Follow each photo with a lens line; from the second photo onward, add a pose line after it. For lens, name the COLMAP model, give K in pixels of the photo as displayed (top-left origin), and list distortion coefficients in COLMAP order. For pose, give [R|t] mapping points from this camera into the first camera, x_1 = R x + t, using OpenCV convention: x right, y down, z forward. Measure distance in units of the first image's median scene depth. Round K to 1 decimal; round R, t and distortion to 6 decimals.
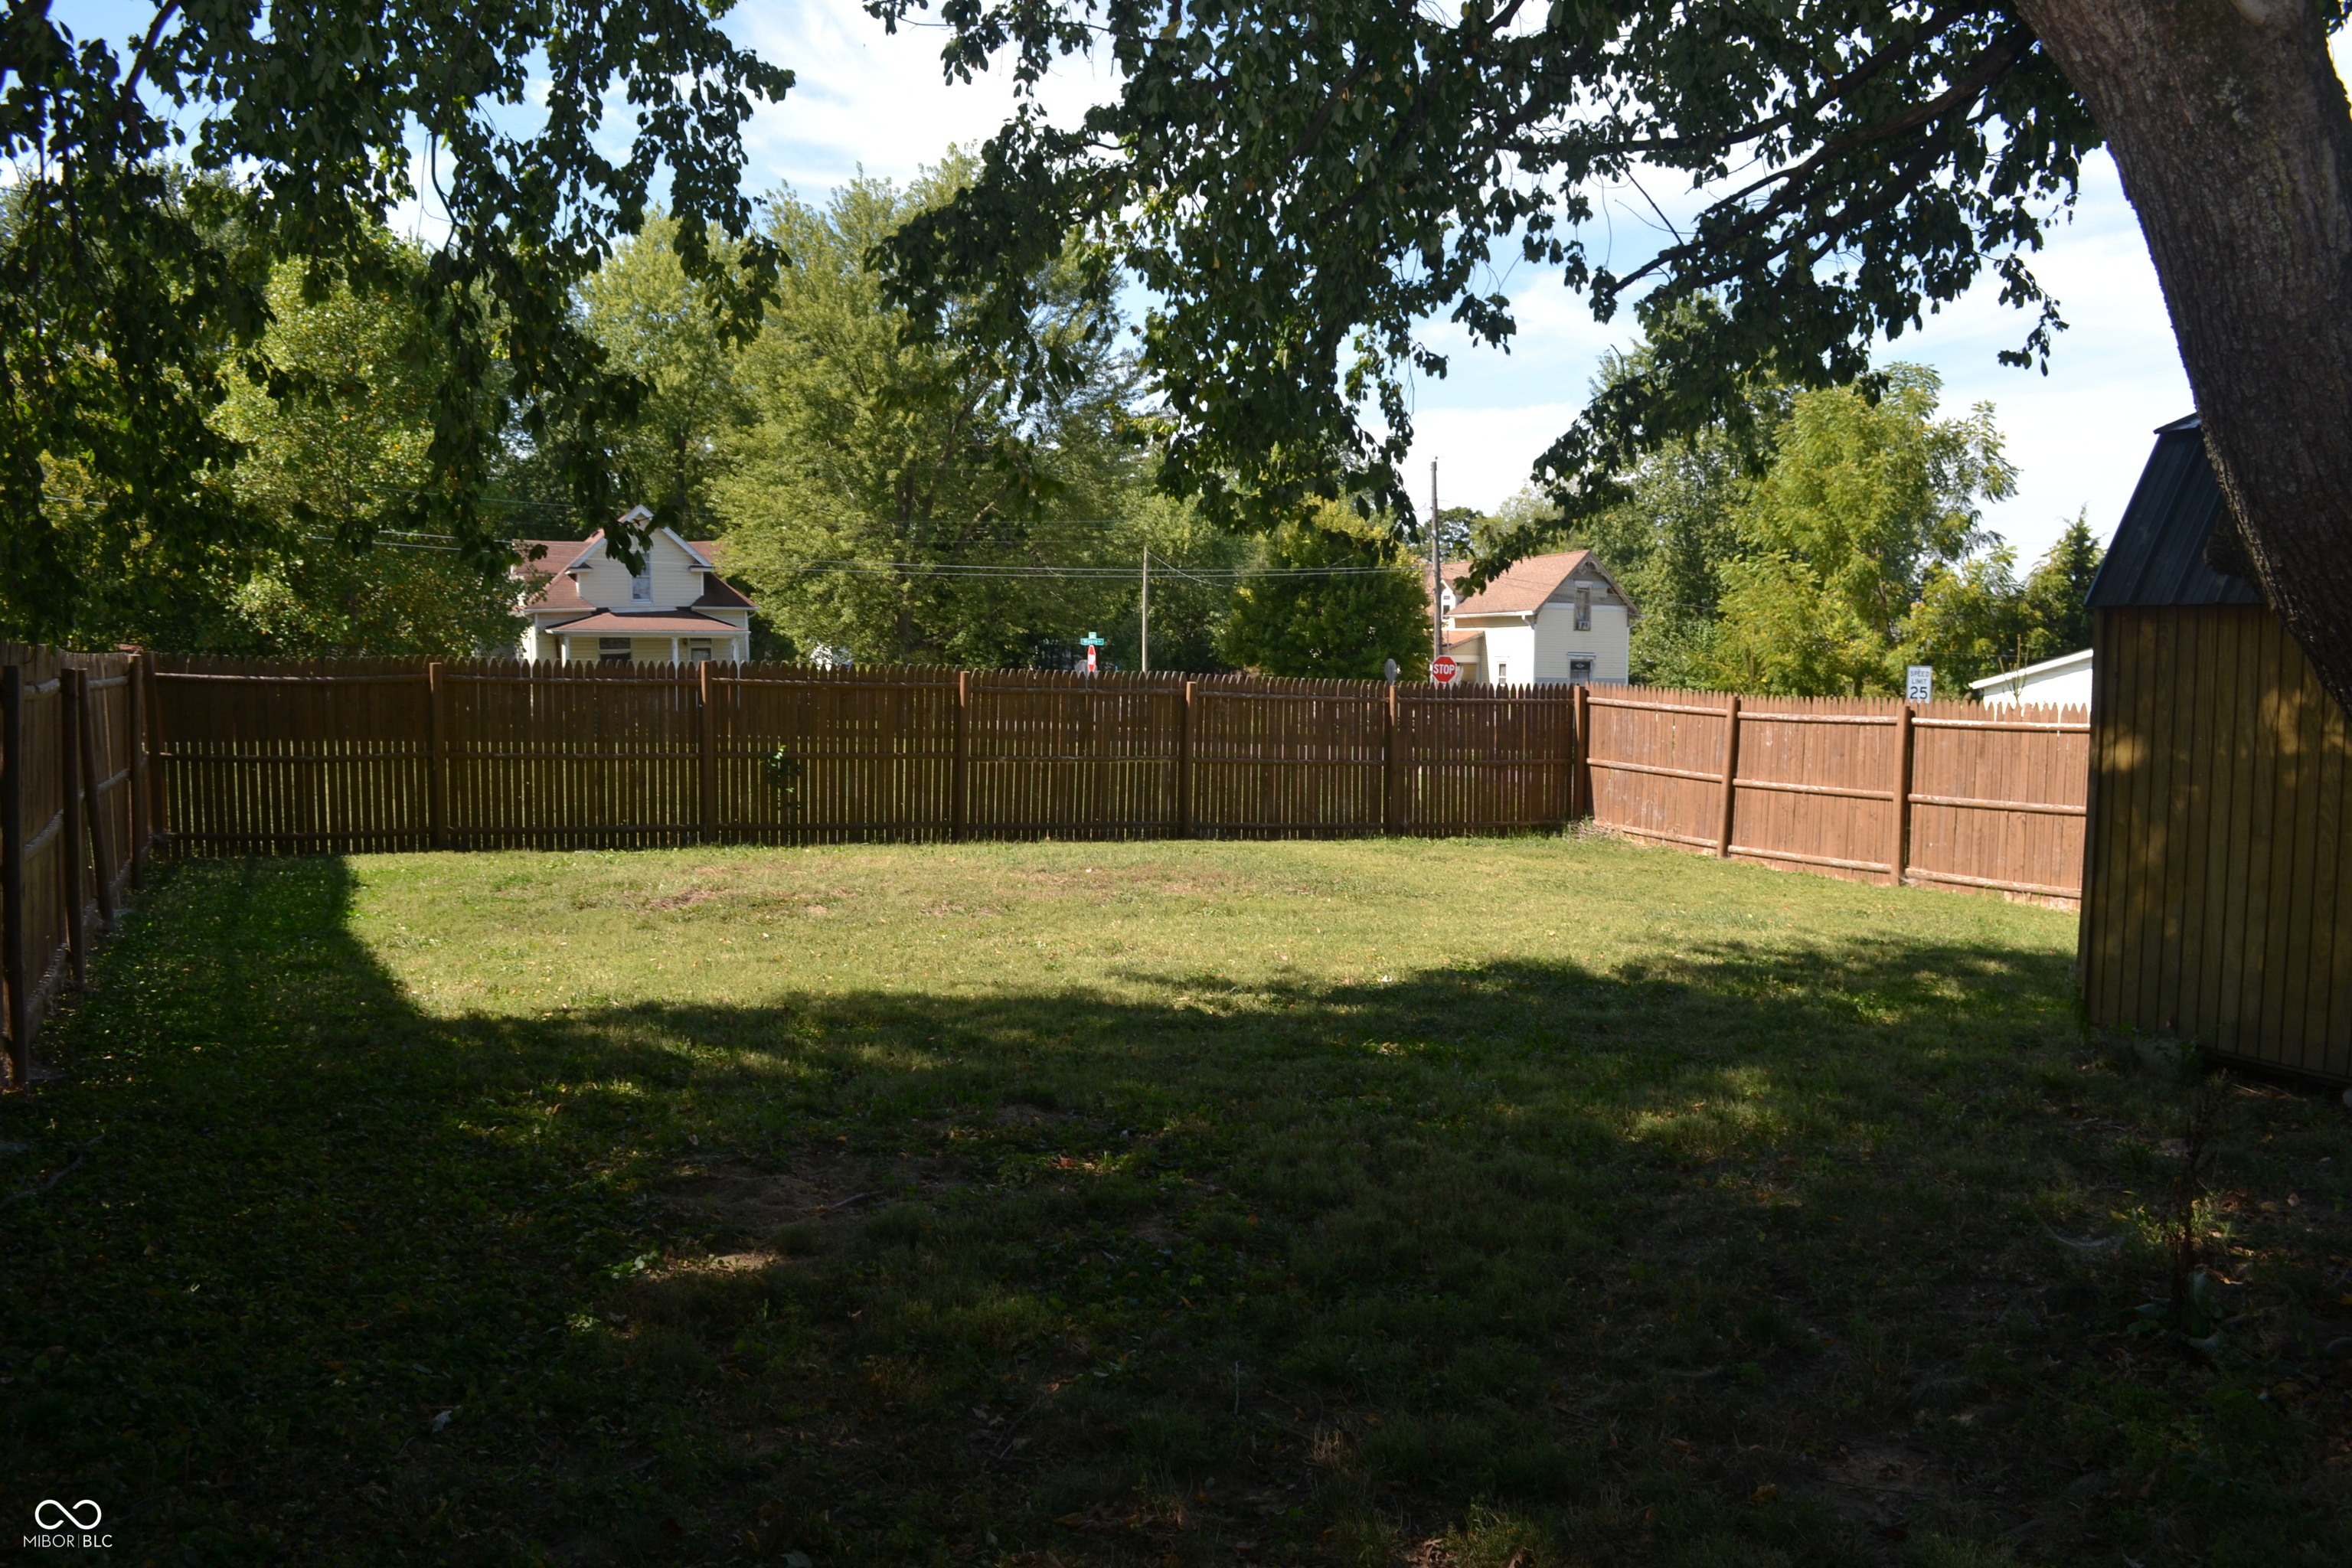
lens RADIAL K [[1851.9, 0, 1172.5], [0, 1851.9, 786.0], [0, 0, 1]] dist [-0.070494, -0.000303]
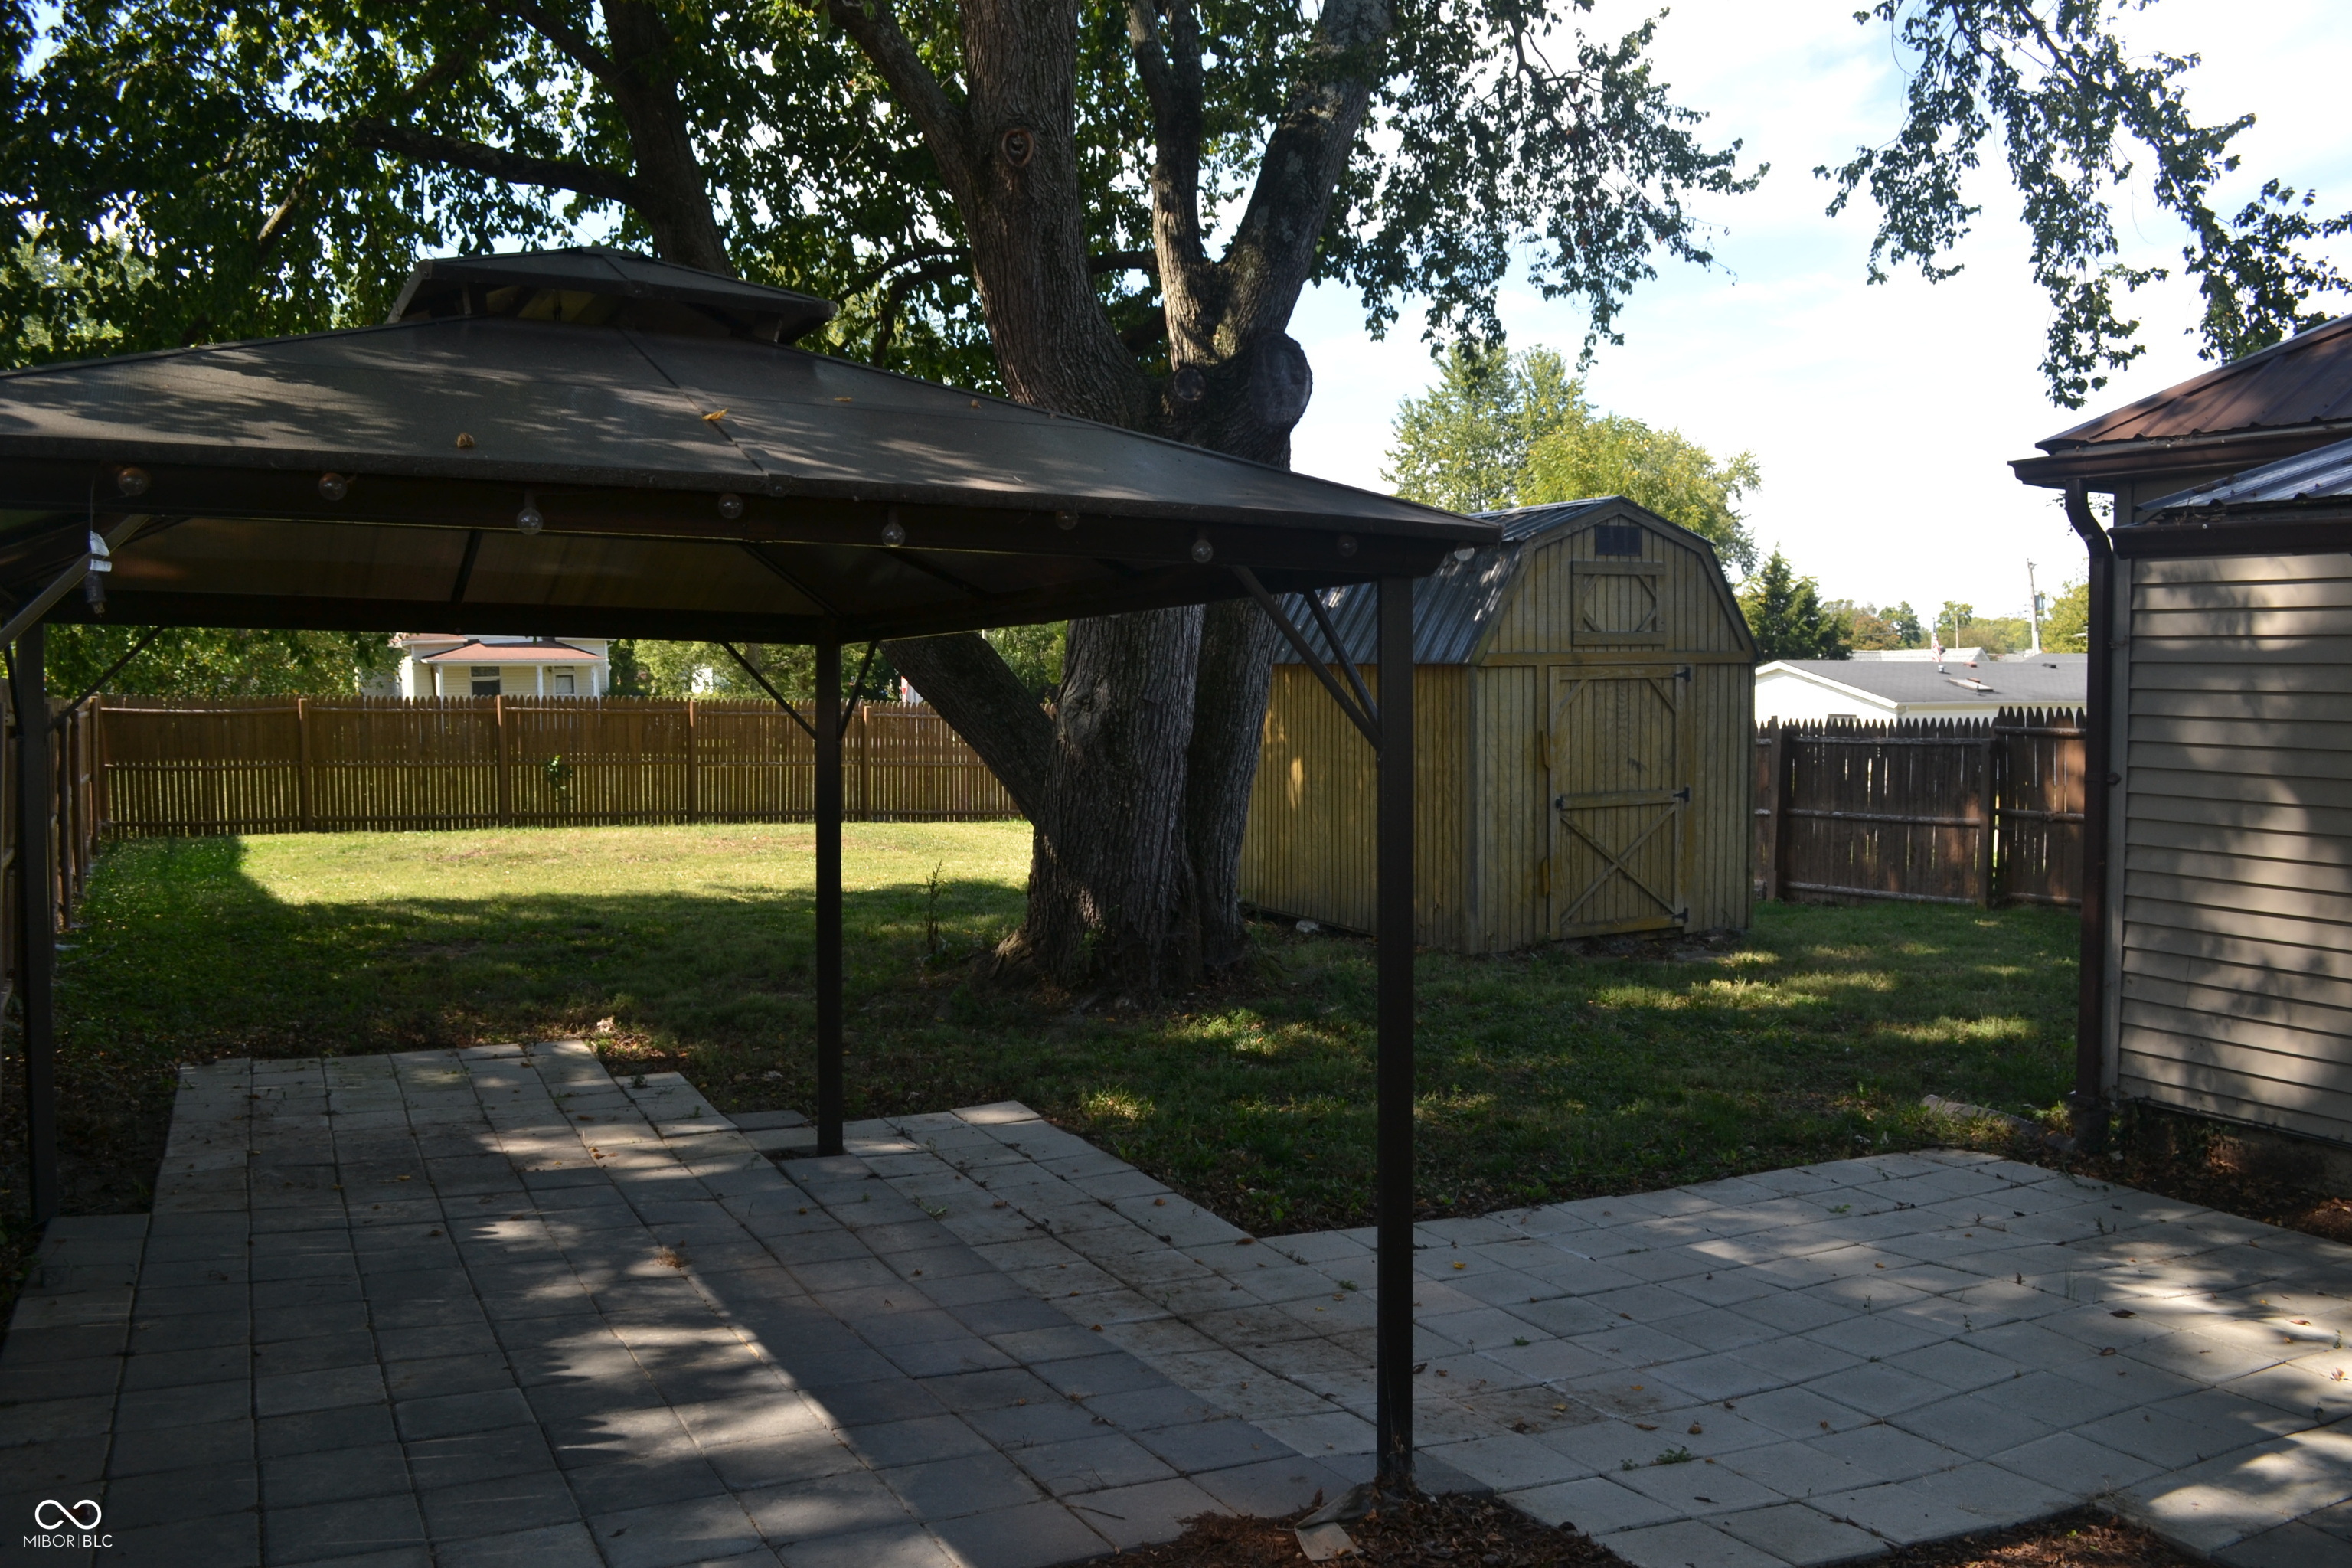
lens RADIAL K [[1851.9, 0, 1179.5], [0, 1851.9, 786.1], [0, 0, 1]] dist [-0.070494, -0.000303]
pose [[0.998586, -0.011389, 0.051931, 0.201905], [0.011825, 0.999897, -0.008104, 0.019406], [-0.051833, 0.008706, 0.998618, -0.443546]]
